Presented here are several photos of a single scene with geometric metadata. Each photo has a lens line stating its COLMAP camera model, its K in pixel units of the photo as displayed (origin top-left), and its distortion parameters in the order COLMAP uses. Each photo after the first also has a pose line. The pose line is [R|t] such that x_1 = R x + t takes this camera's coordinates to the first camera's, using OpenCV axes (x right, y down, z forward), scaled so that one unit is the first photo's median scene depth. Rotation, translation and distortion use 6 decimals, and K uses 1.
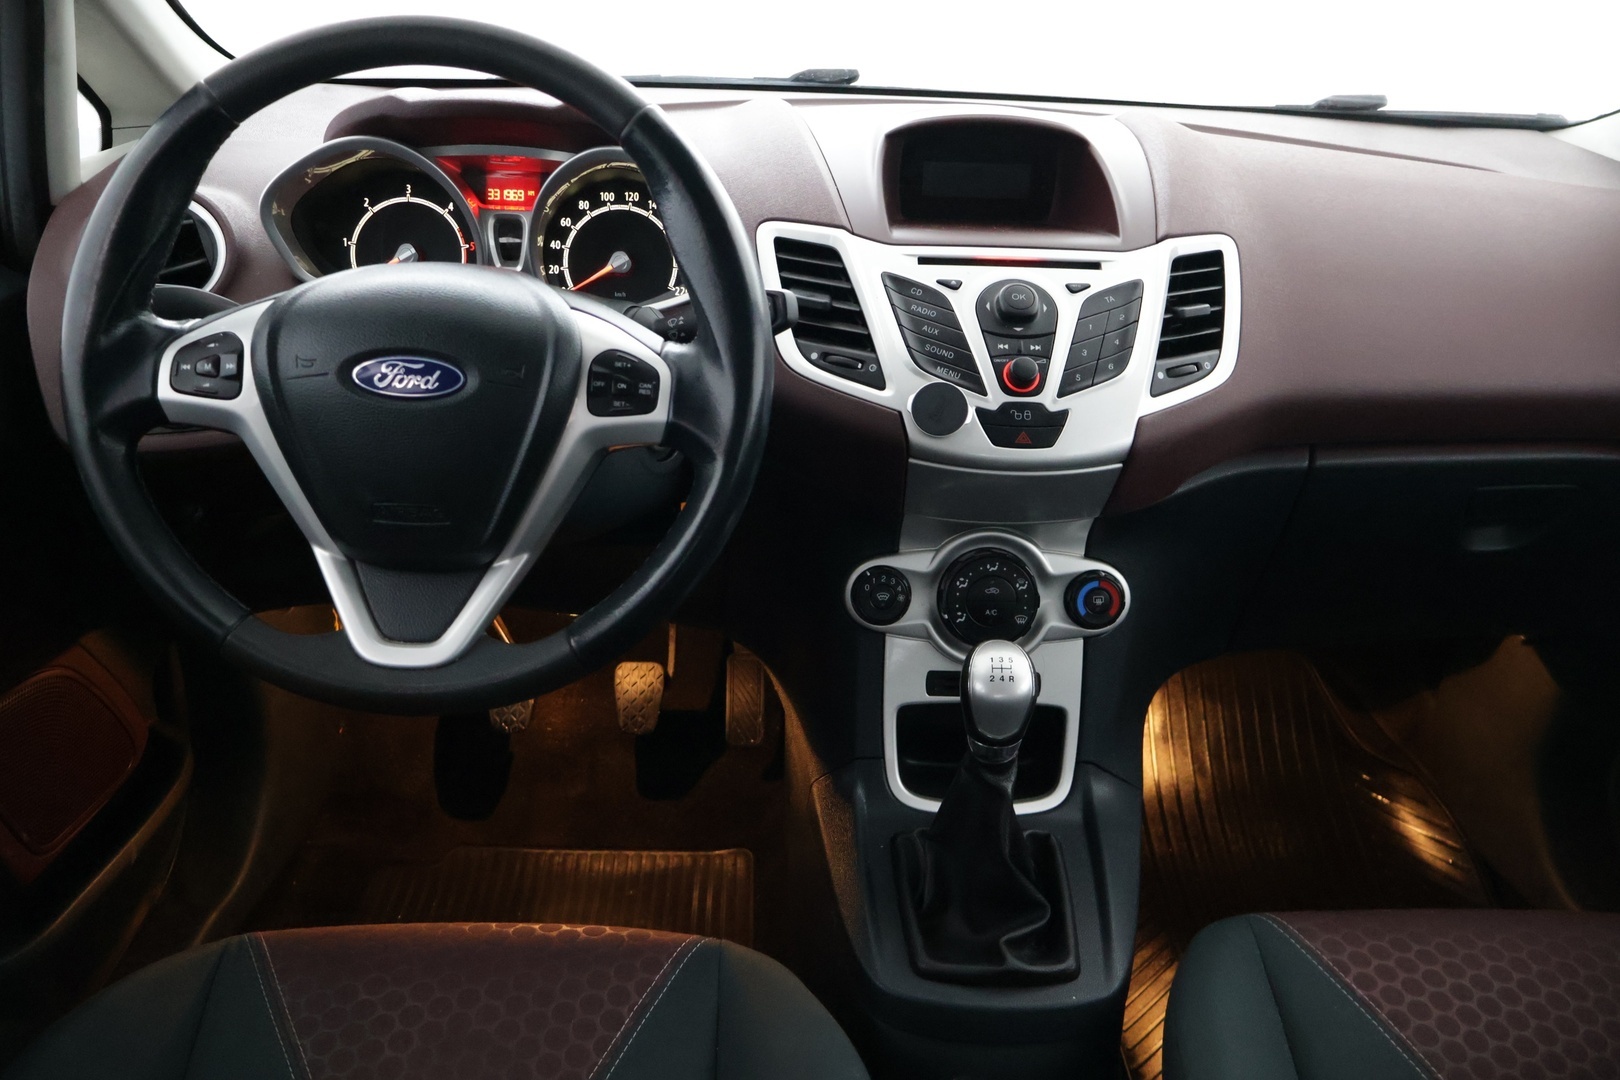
lens RADIAL K [[1373.7, 0, 812.2], [0, 1373.7, 549.9], [0, 0, 1]] dist [0.001936, -0.008843]
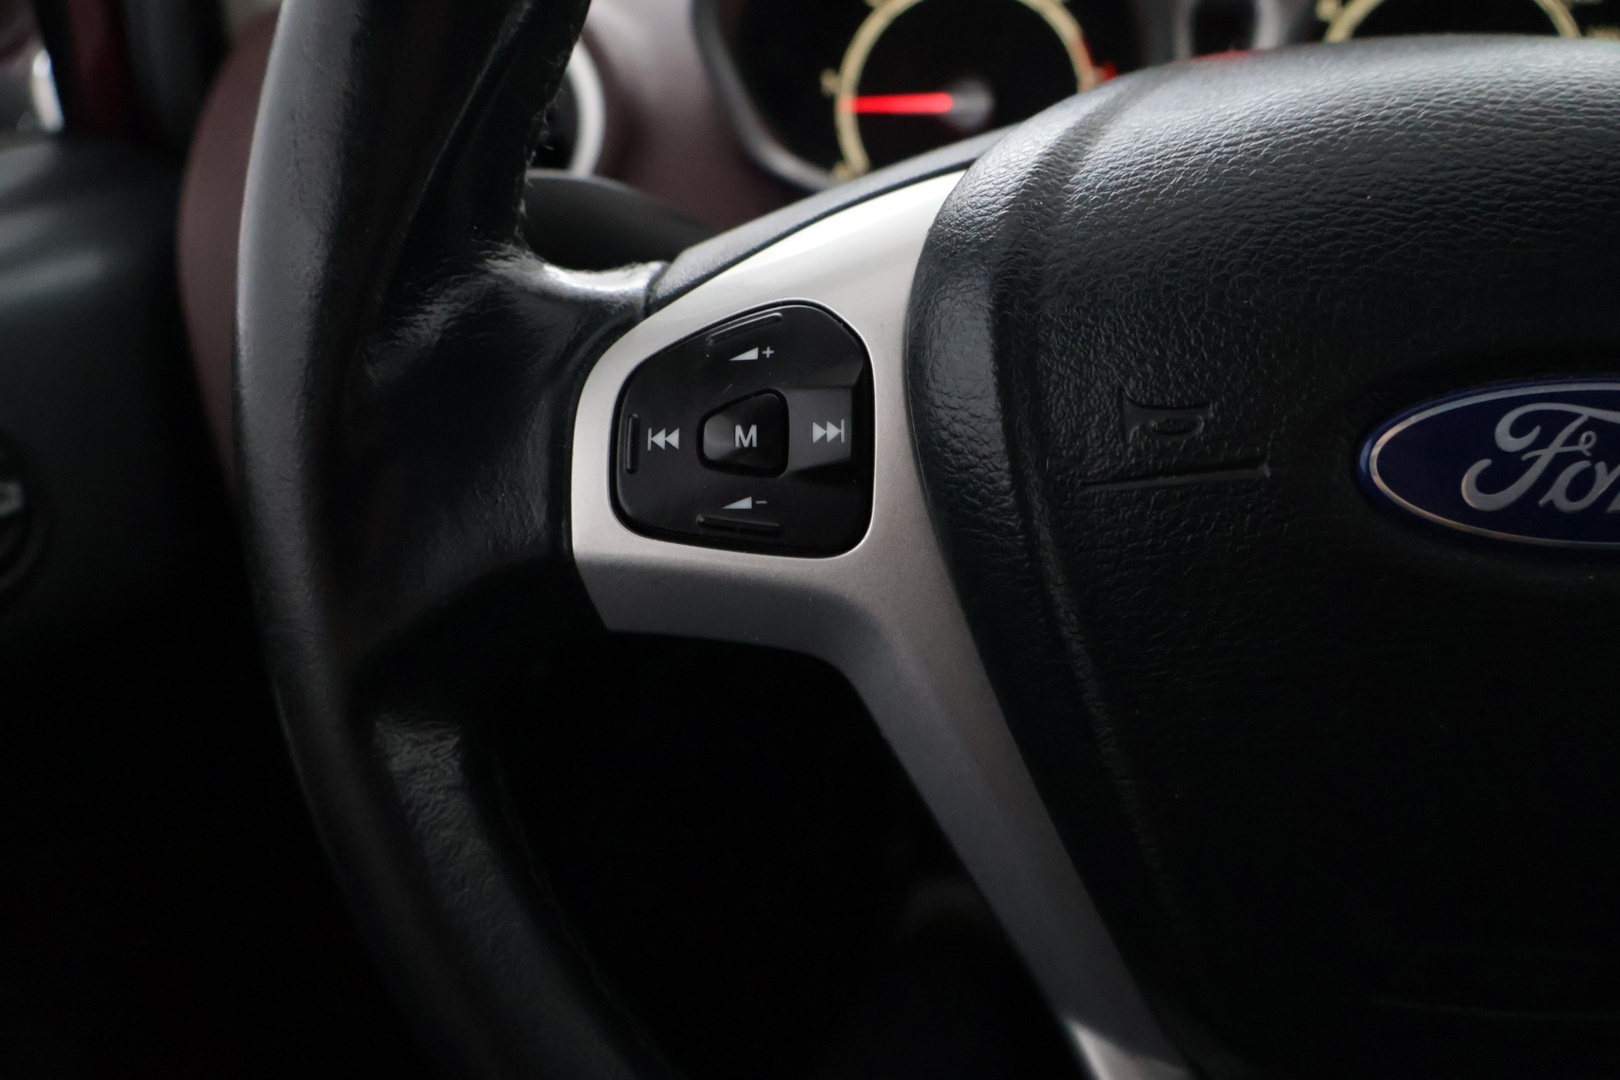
lens RADIAL K [[1373.7, 0, 795.8], [0, 1373.7, 536.6], [0, 0, 1]] dist [0.001936, -0.008843]
pose [[0.989209, -0.019374, -0.145226, -0.290594], [0.025790, 0.998767, 0.042425, -0.092967], [0.144225, -0.045712, 0.988488, 0.543246]]
